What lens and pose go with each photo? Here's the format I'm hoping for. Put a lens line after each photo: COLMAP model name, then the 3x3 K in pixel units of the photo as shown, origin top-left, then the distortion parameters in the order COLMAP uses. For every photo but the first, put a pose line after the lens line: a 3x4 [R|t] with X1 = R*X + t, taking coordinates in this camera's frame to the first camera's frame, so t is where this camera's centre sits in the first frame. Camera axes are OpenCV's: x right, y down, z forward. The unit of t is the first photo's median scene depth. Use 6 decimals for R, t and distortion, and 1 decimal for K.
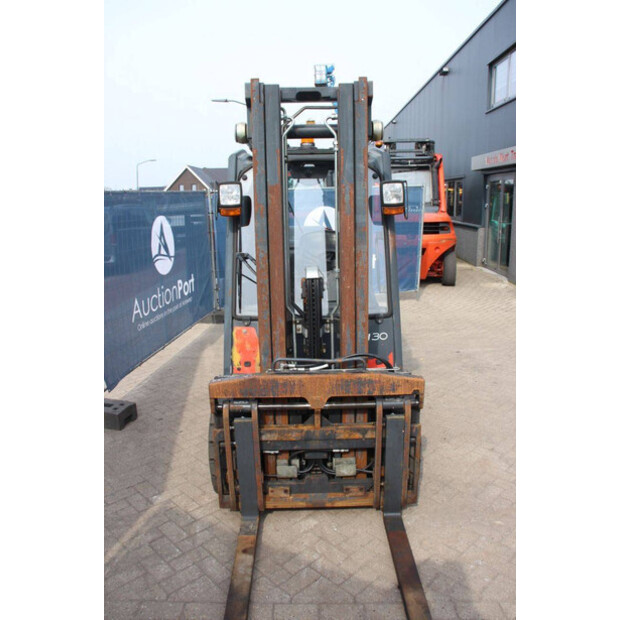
lens RADIAL K [[510.1, 0, 308.9], [0, 510.1, 308.1], [0, 0, 1]] dist [-0.161365, 0.135121]
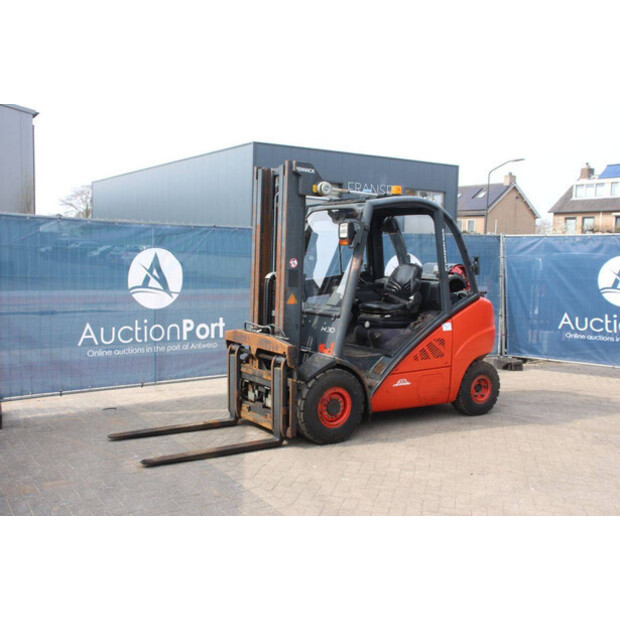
lens RADIAL K [[674.1, 0, 307.2], [0, 674.1, 313.8], [0, 0, 1]] dist [-0.040535, 0.000000]
pose [[0.542655, 0.102648, -0.833660, 1.902297], [-0.208422, 0.977920, -0.015257, 0.062269], [0.813687, 0.182032, 0.552067, -0.108272]]
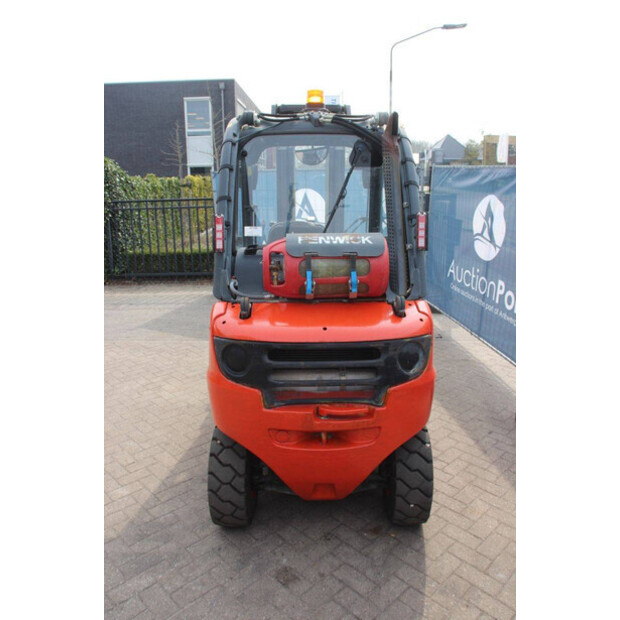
lens RADIAL K [[510.1, 0, 310.4], [0, 510.1, 304.1], [0, 0, 1]] dist [-0.161365, 0.135121]
pose [[-0.999837, 0.013538, -0.011940, 0.034578], [0.006771, 0.894422, 0.447174, -0.554628], [0.016733, 0.447020, -0.894367, 2.569252]]
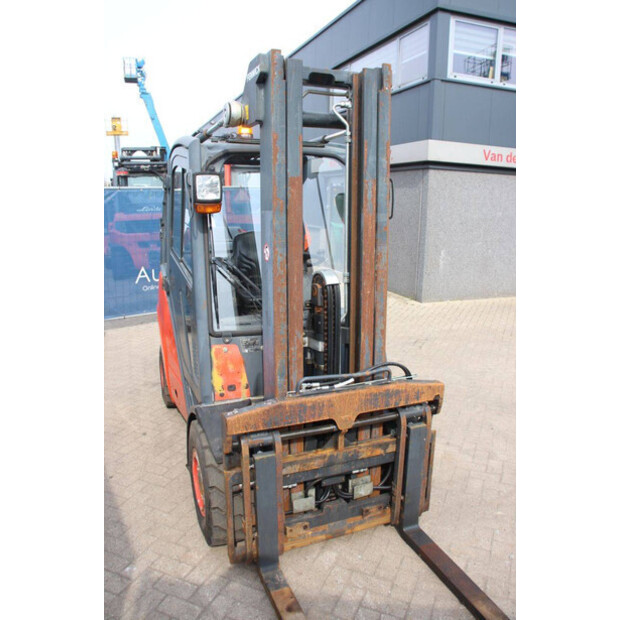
lens RADIAL K [[510.1, 0, 310.1], [0, 510.1, 308.1], [0, 0, 1]] dist [-0.161365, 0.135121]
pose [[0.925147, -0.054910, 0.375617, -0.353750], [0.056977, 0.998360, 0.005613, -0.023235], [-0.375309, 0.016209, 0.926758, 0.187035]]
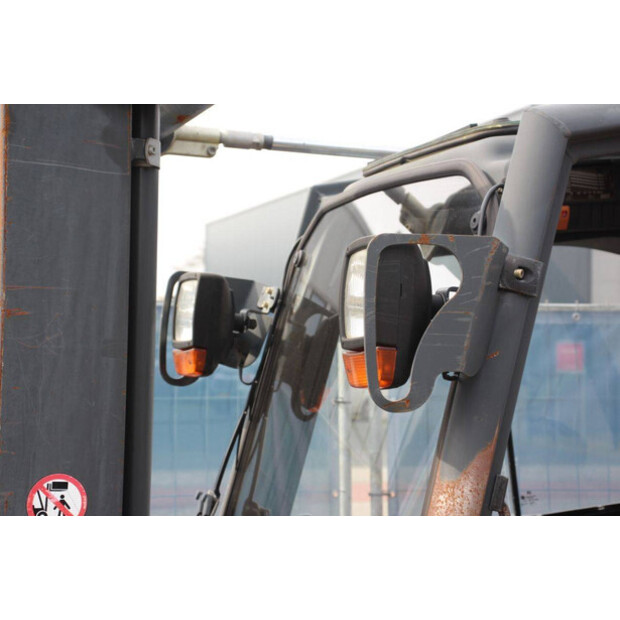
lens RADIAL K [[1450.3, 0, 310.0], [0, 1450.3, 310.8], [0, 0, 1]] dist [0.382719, 0.000000]
pose [[0.299653, -0.014915, -0.953932, 0.863566], [-0.208407, 0.974707, -0.080706, -0.179478], [0.931007, 0.222989, 0.288965, 0.870148]]
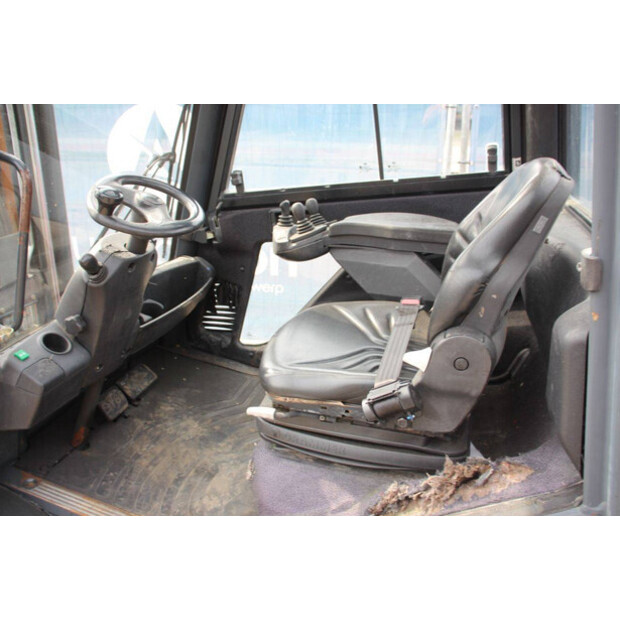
lens RADIAL K [[567.0, 0, 303.8], [0, 567.0, 313.4], [0, 0, 1]] dist [-0.081557, 0.000000]
pose [[-0.277769, 0.361539, -0.890019, 0.459032], [-0.194963, 0.885981, 0.420746, -0.267533], [0.940656, 0.290391, -0.175611, 1.466260]]
